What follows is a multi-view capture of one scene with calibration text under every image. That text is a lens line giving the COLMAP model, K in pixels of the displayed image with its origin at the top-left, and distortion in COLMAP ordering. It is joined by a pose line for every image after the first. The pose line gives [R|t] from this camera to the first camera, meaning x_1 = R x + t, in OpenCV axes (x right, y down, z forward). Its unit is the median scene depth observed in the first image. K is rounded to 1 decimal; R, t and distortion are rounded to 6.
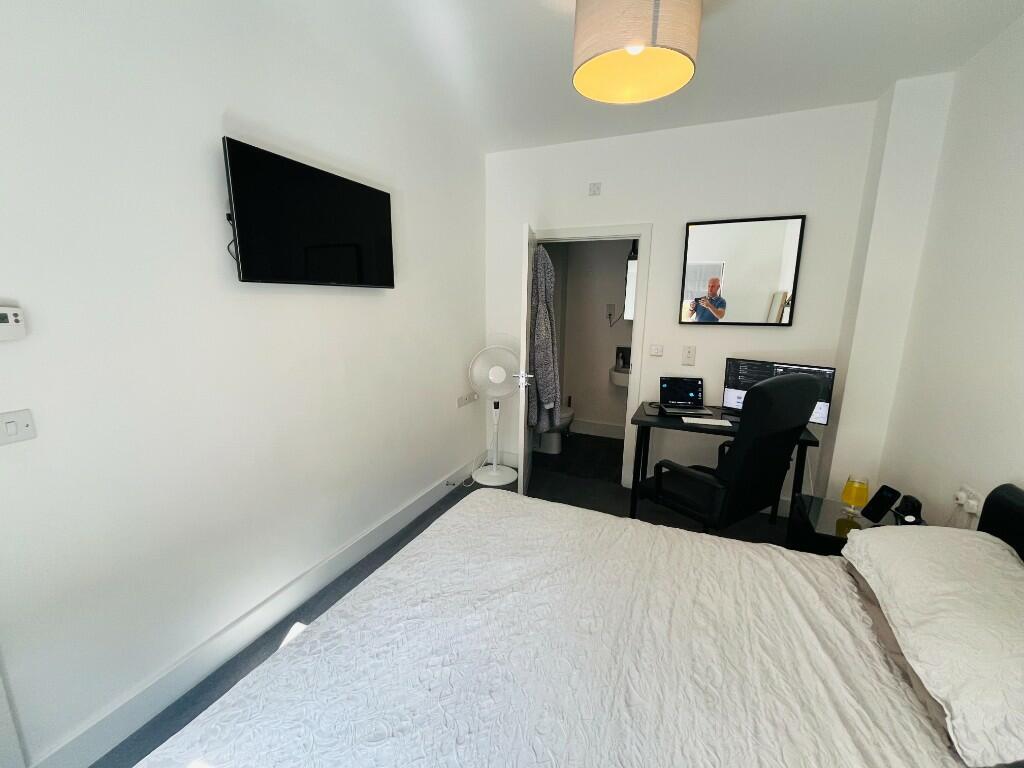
lens RADIAL K [[416.7, 0, 512.0], [0, 416.7, 384.0], [0, 0, 1]] dist [-0.002221, -0.000406]
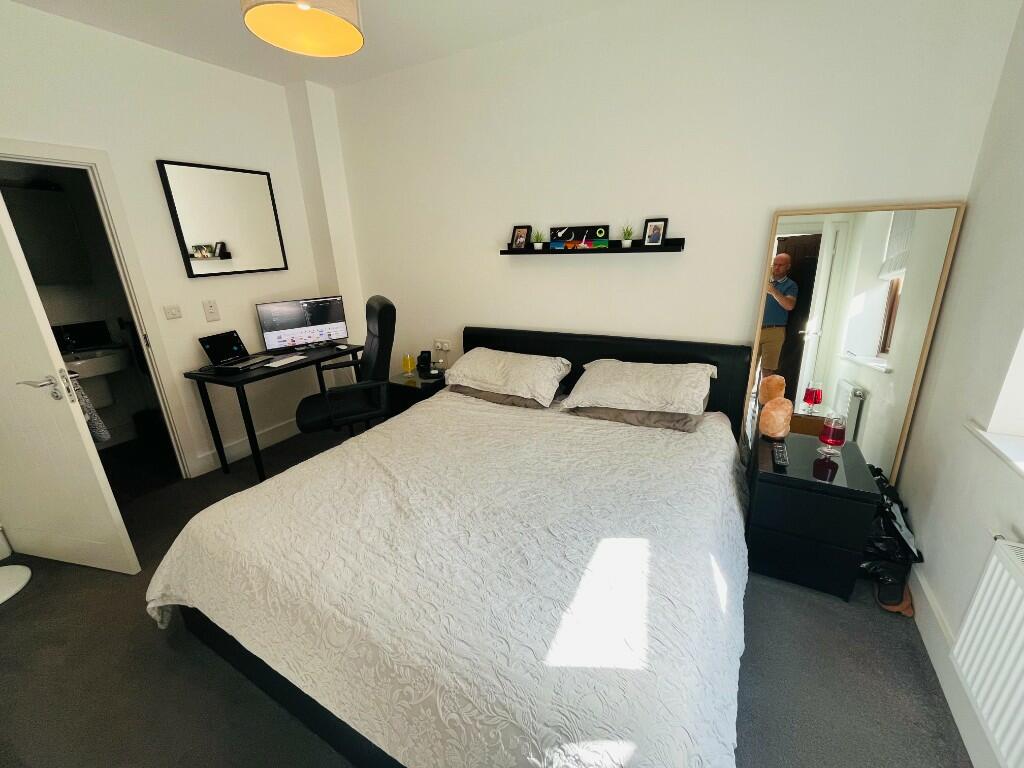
lens RADIAL K [[416.7, 0, 512.0], [0, 416.7, 384.0], [0, 0, 1]] dist [-0.002221, -0.000406]
pose [[0.094945, -0.334292, 0.937675, -0.567251], [0.230403, 0.923733, 0.305992, -0.057306], [-0.968452, 0.186991, 0.164726, 0.267001]]
